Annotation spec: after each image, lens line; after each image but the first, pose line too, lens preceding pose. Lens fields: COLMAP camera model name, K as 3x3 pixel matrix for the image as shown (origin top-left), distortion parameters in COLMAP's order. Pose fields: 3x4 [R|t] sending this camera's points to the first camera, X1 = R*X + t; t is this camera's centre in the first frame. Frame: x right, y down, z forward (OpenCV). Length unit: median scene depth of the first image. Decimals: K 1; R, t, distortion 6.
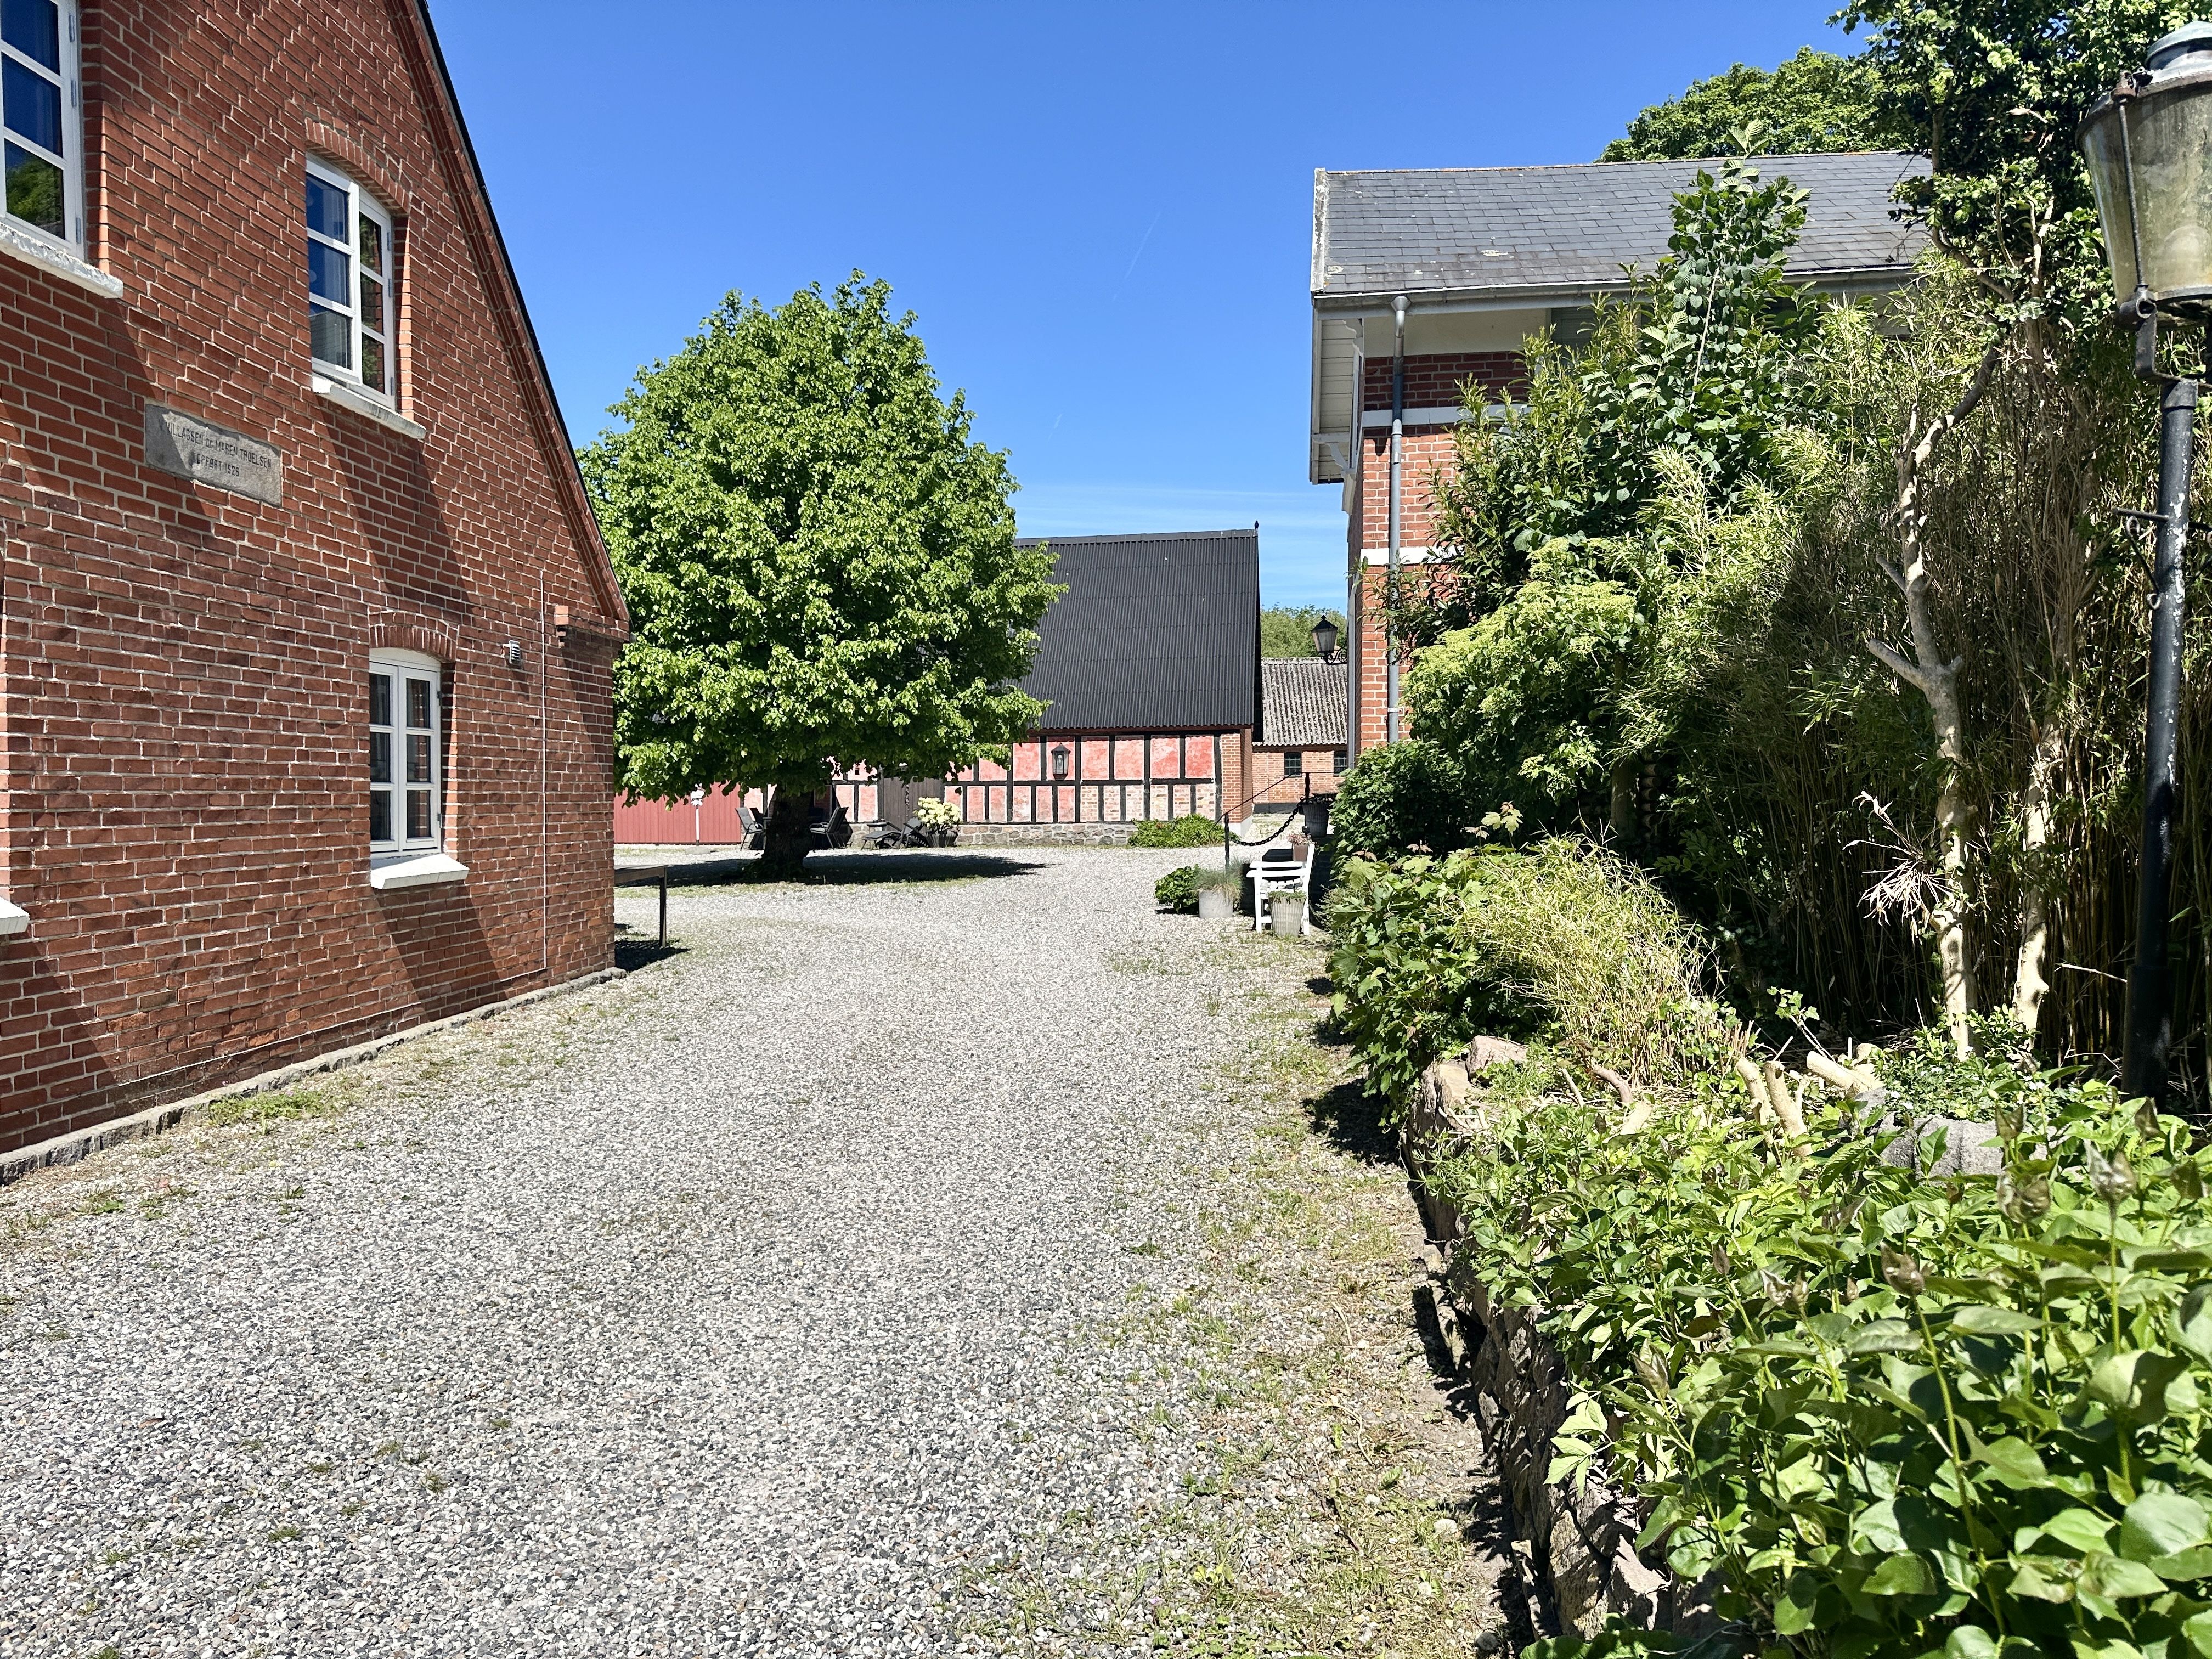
lens RADIAL K [[1539.2, 0, 1103.3], [0, 1539.2, 828.0], [0, 0, 1]] dist [-0.003120, 0.000012]
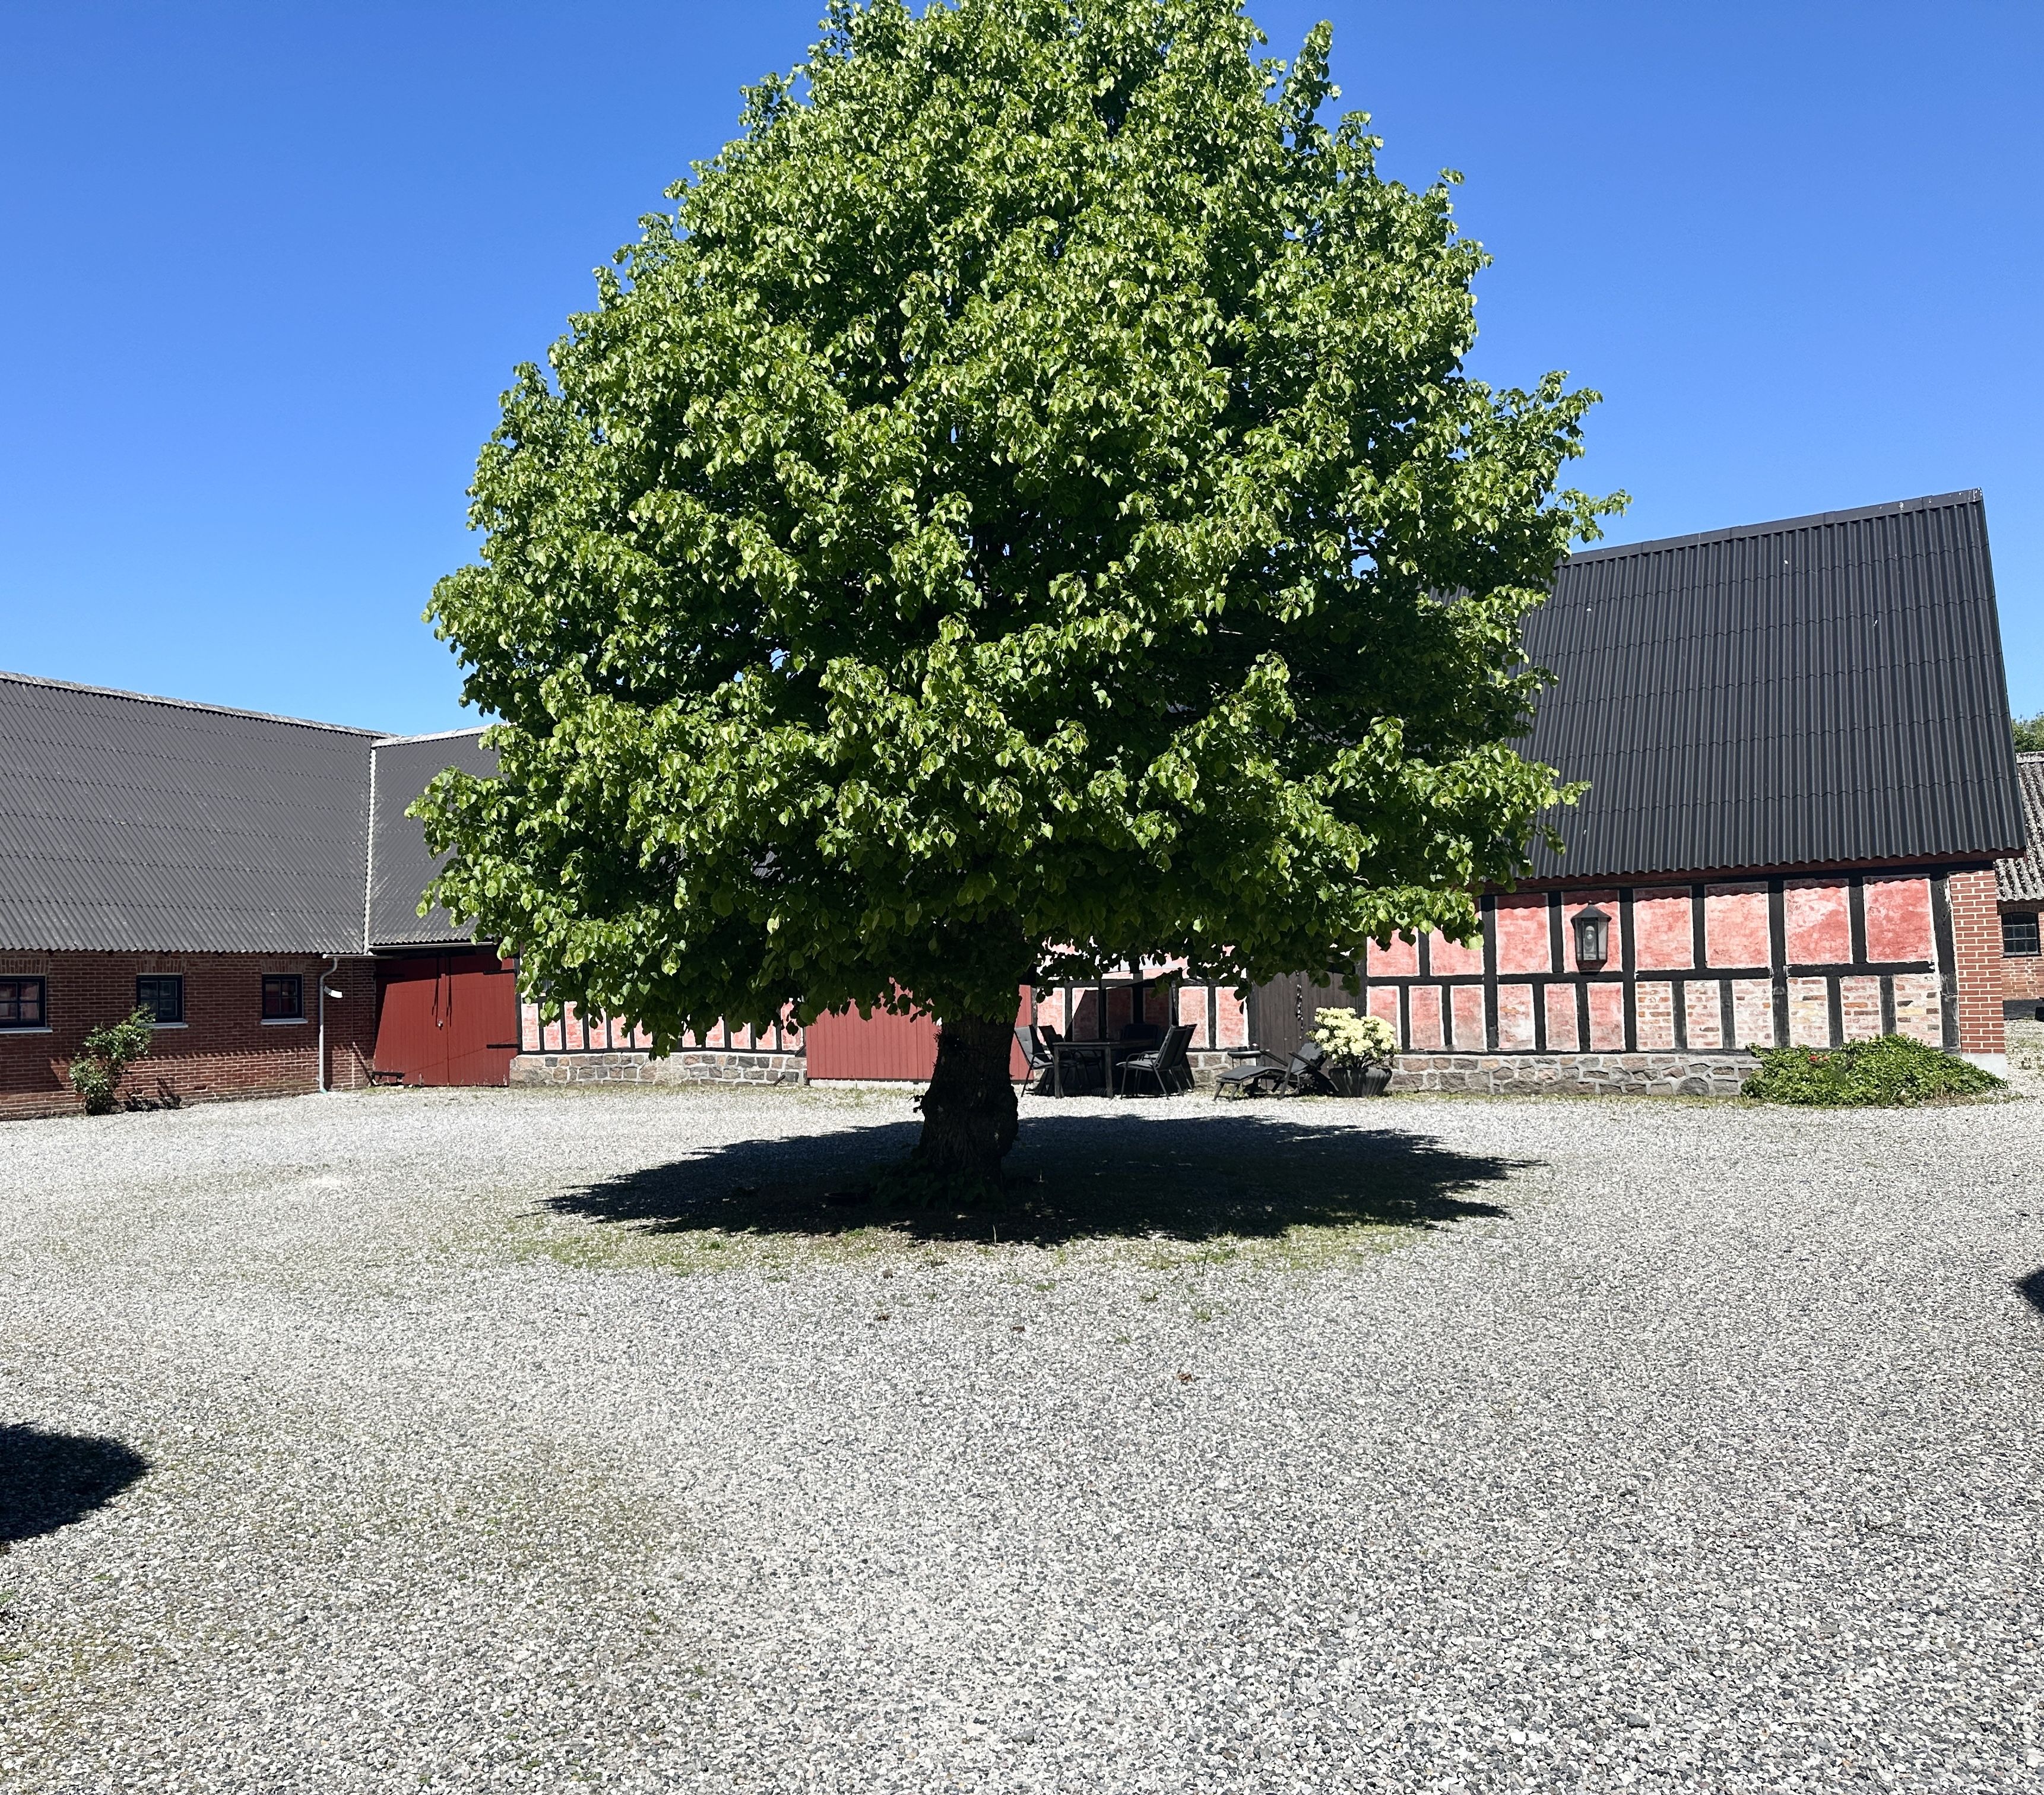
lens RADIAL K [[1875.5, 0, 741.7], [0, 1875.5, 924.8], [0, 0, 1]] dist [0.038144, -0.024883]
pose [[0.903294, -0.030685, -0.427923, -0.014094], [0.005837, 0.998226, -0.059258, -0.010579], [0.428982, 0.051030, 0.901870, 0.286205]]
